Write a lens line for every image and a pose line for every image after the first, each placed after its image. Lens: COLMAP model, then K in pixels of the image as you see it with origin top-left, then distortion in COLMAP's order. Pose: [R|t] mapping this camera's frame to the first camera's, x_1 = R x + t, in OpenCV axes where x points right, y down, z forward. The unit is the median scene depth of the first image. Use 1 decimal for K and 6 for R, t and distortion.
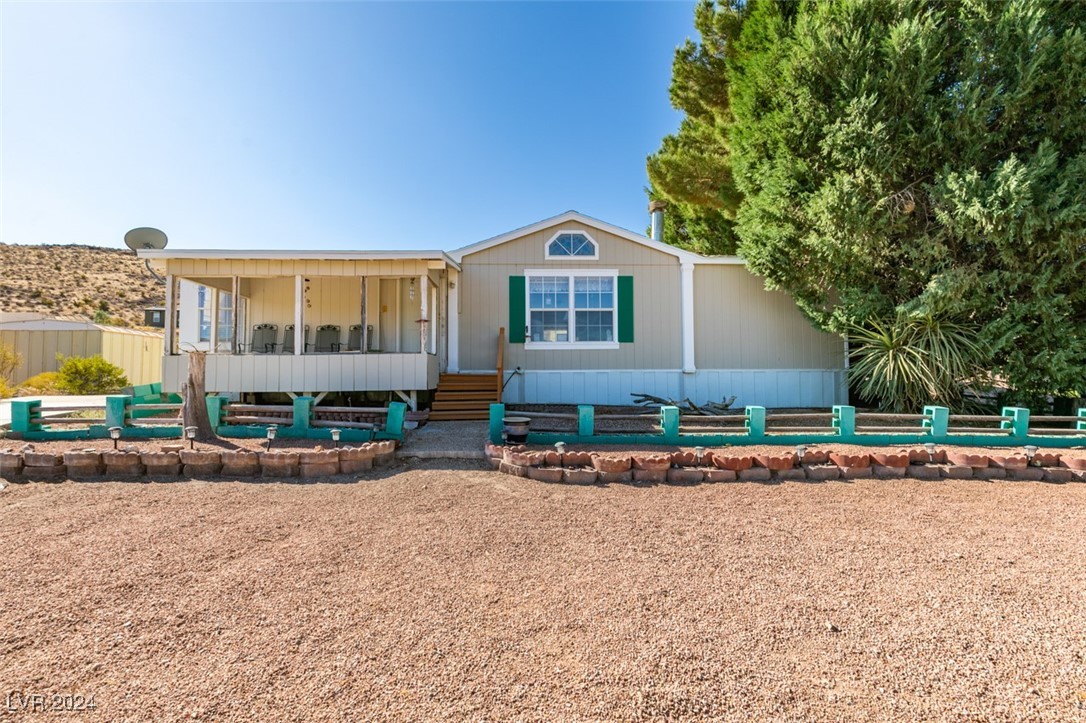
lens RADIAL K [[472.1, 0, 543.0], [0, 472.1, 361.5], [0, 0, 1]] dist [0.004137, -0.000393]
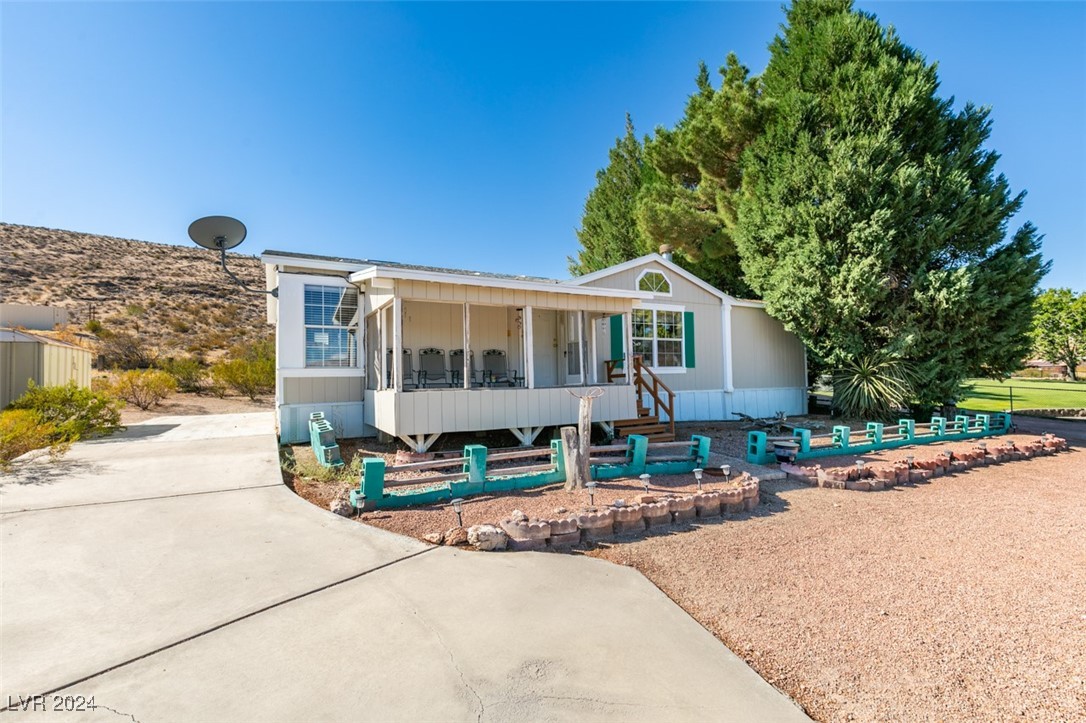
lens RADIAL K [[472.1, 0, 543.0], [0, 472.1, 361.5], [0, 0, 1]] dist [0.004137, -0.000393]
pose [[0.902366, 0.007638, 0.430903, -0.781219], [-0.008134, 0.999967, -0.000691, -0.060458], [-0.430894, -0.002882, 0.902398, 0.093992]]
